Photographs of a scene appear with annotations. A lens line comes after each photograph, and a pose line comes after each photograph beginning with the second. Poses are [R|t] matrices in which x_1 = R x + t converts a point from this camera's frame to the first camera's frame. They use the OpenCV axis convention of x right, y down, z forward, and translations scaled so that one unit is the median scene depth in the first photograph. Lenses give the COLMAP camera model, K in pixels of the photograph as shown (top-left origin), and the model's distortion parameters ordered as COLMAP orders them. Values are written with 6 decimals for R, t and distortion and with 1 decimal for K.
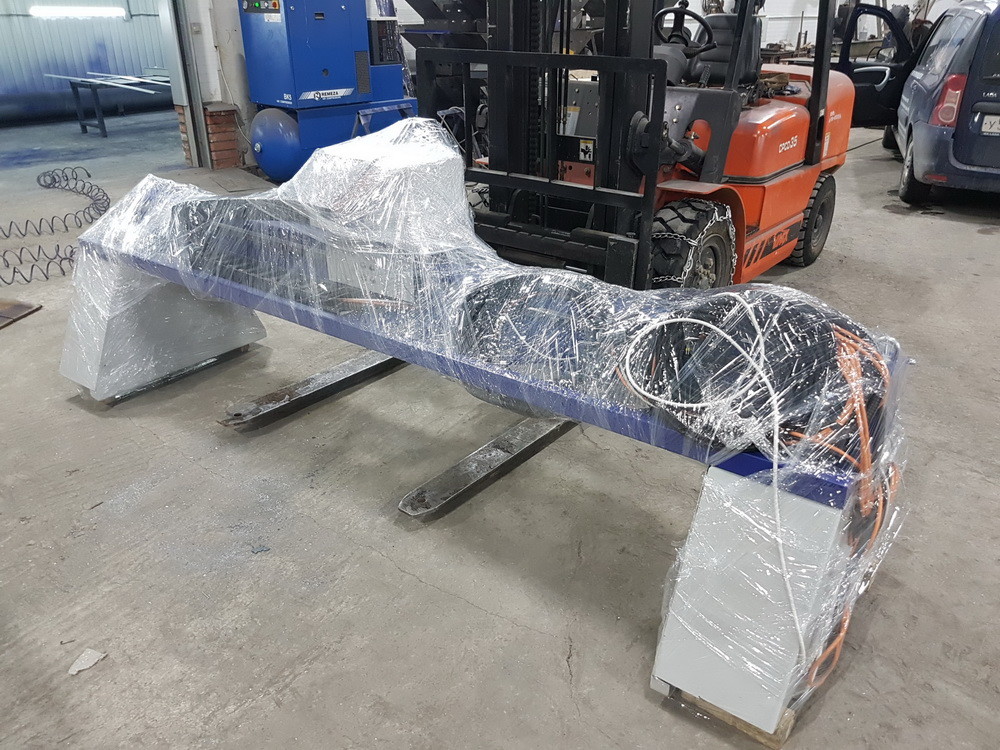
lens RADIAL K [[765.3, 0, 498.0], [0, 765.3, 413.1], [0, 0, 1]] dist [0.194612, -0.203537]
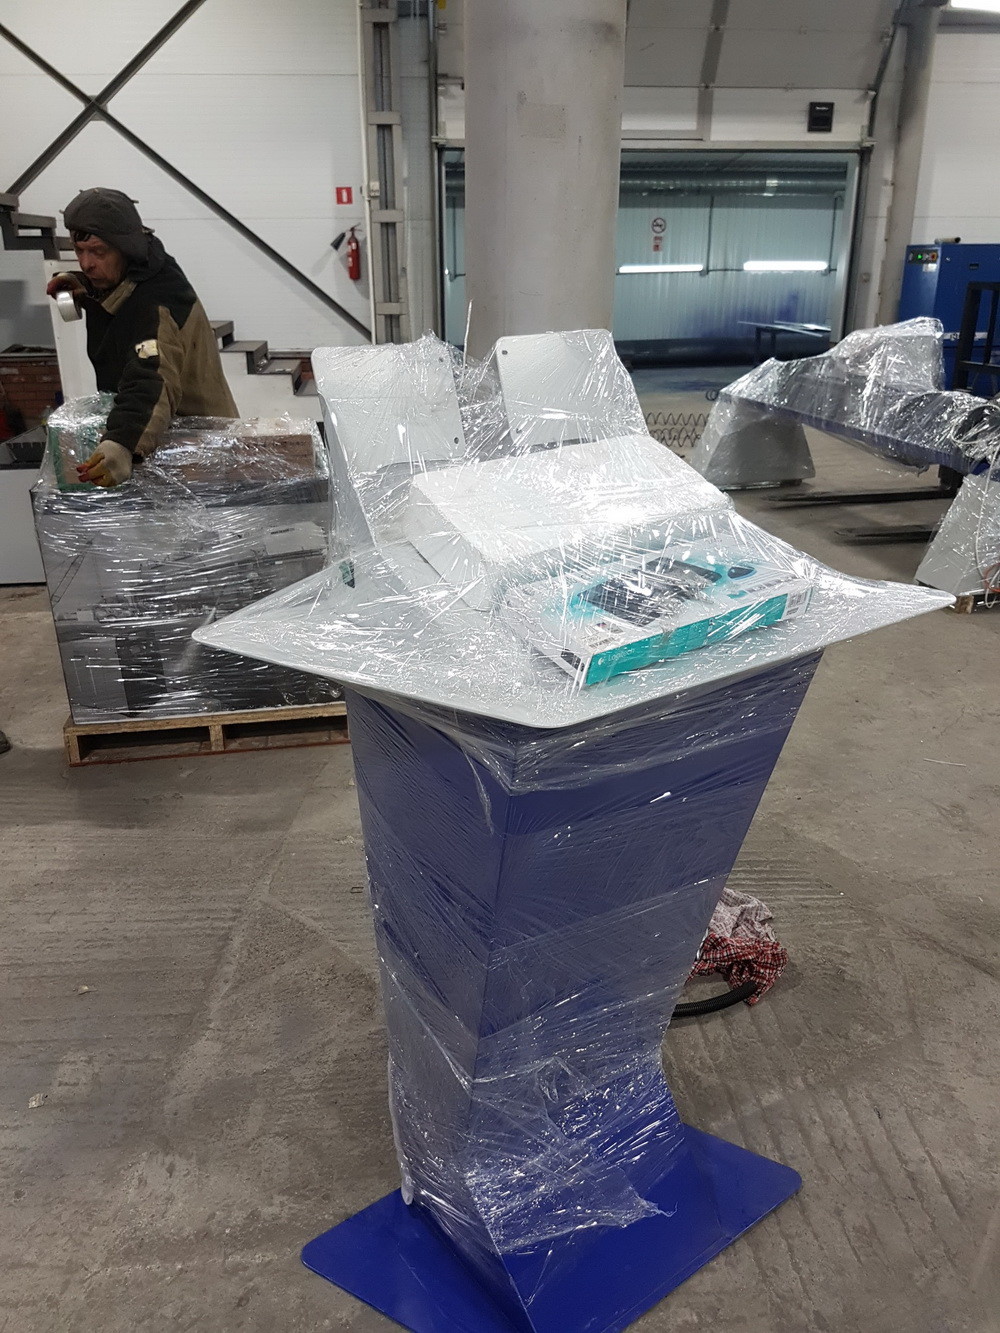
lens RADIAL K [[1020.2, 0, 500.0], [0, 1020.2, 666.5], [0, 0, 1]] dist [0.194612, -0.203537]
pose [[0.764807, 0.229796, -0.601884, 0.236264], [-0.290327, 0.956921, -0.003568, 0.193915], [0.575135, 0.177472, 0.798576, -0.383606]]
